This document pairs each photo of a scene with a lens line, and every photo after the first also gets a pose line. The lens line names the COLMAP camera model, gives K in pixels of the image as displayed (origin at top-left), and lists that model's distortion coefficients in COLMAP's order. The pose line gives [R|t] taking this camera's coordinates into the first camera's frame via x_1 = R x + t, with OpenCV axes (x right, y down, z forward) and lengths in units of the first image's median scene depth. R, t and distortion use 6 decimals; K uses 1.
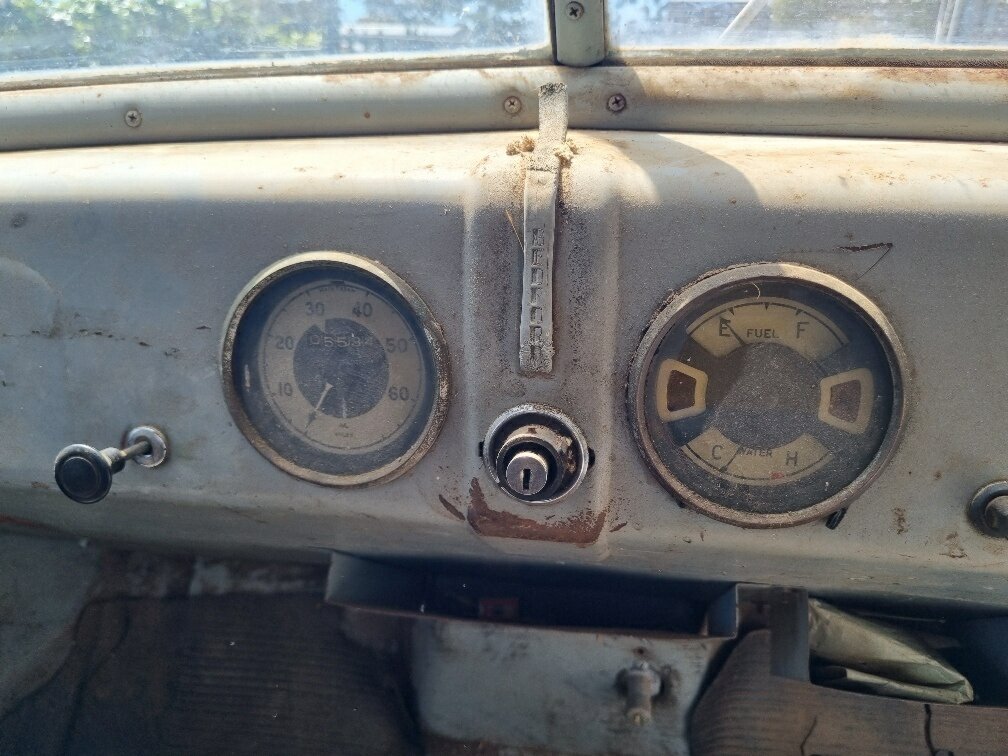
lens RADIAL K [[776.1, 0, 505.9], [0, 776.1, 375.7], [0, 0, 1]] dist [0.035831, -0.028077]
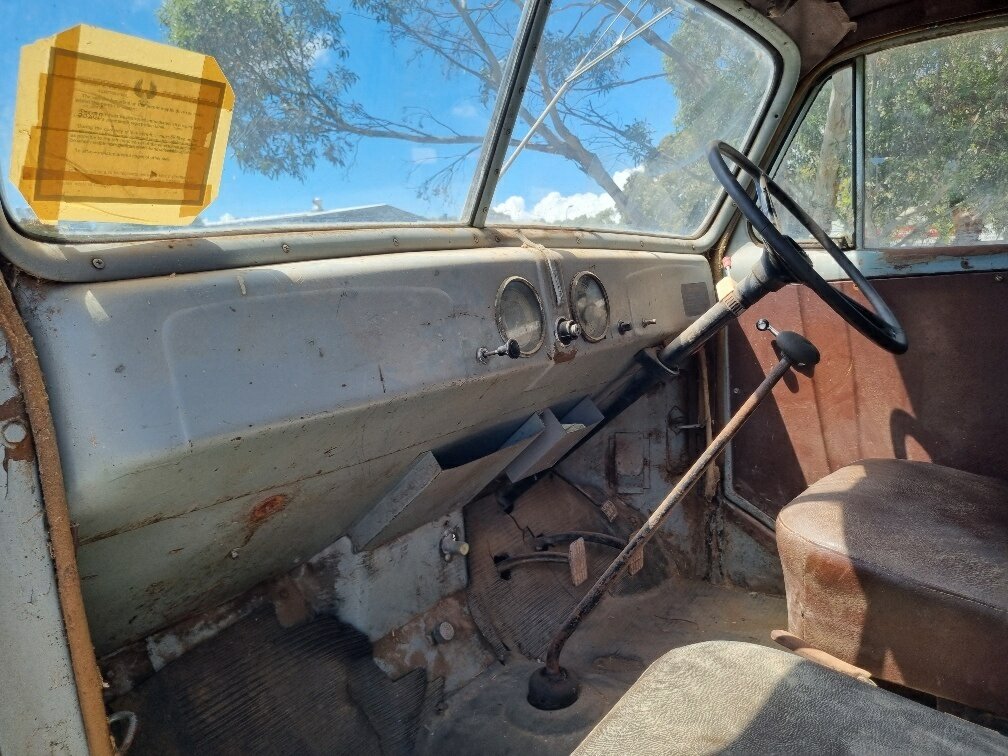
lens RADIAL K [[776.1, 0, 506.0], [0, 776.1, 384.9], [0, 0, 1]] dist [0.035831, -0.028077]
pose [[0.417807, -0.142218, 0.897336, -1.167564], [0.373912, 0.927066, -0.027166, 0.118321], [-0.828026, 0.346875, 0.440512, -0.065353]]
